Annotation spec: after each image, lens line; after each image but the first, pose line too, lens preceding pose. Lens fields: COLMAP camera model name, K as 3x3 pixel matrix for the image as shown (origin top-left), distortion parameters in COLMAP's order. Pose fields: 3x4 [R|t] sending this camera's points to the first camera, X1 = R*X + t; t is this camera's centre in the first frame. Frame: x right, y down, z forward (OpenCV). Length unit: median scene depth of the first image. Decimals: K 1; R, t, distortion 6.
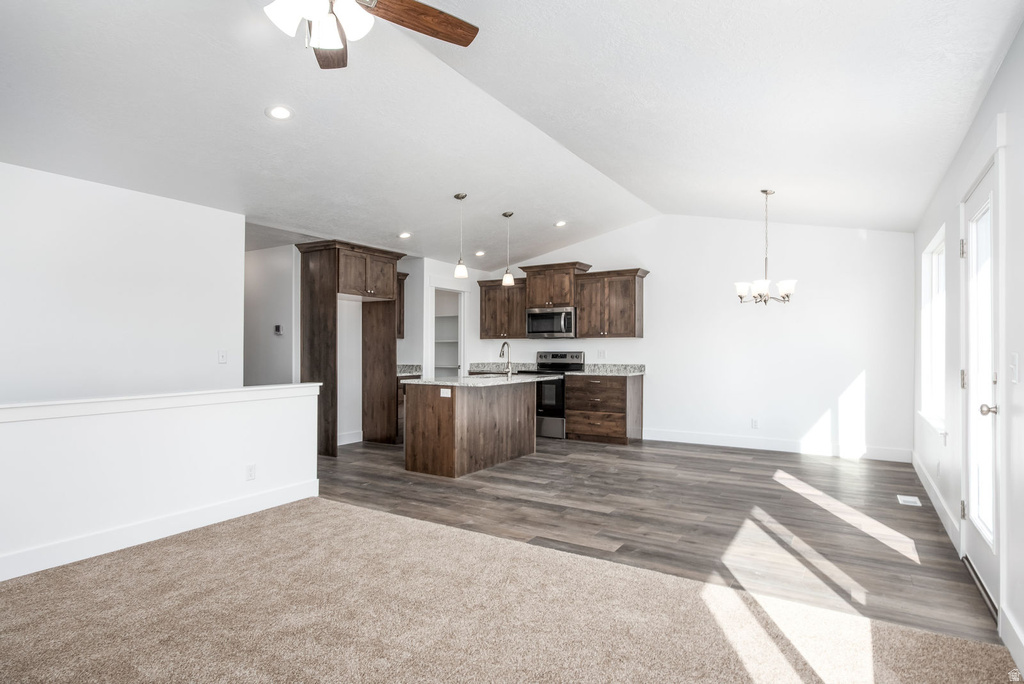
lens RADIAL K [[553.1, 0, 512.0], [0, 553.1, 342.0], [0, 0, 1]] dist [0.000481, 0.000031]
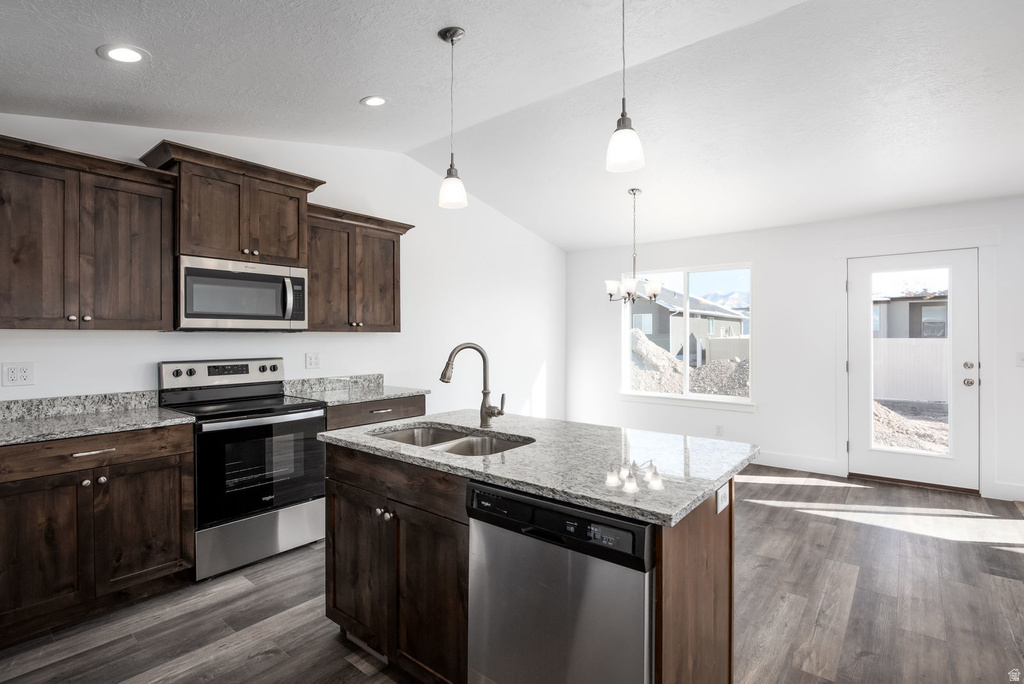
lens RADIAL K [[491.6, 0, 512.0], [0, 491.6, 342.0], [0, 0, 1]] dist [-0.001908, -0.000432]
pose [[0.127059, -0.008729, 0.991857, -0.314016], [-0.009021, 0.999910, 0.009956, -0.003614], [-0.991854, -0.010213, 0.126968, 0.778954]]
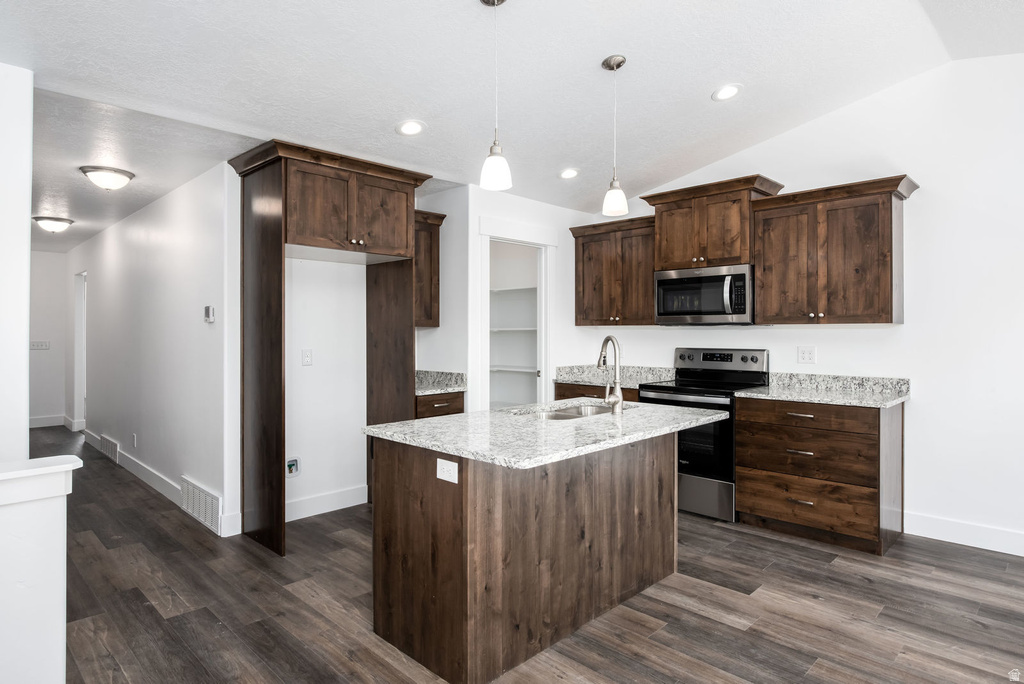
lens RADIAL K [[576.0, 0, 508.4], [0, 576.0, 326.8], [0, 0, 1]] dist [-0.002158, -0.000517]
pose [[0.975413, -0.003858, -0.220352, 0.010367], [0.005524, 0.999961, 0.006943, -0.010097], [0.220317, -0.007989, 0.975396, 0.436023]]
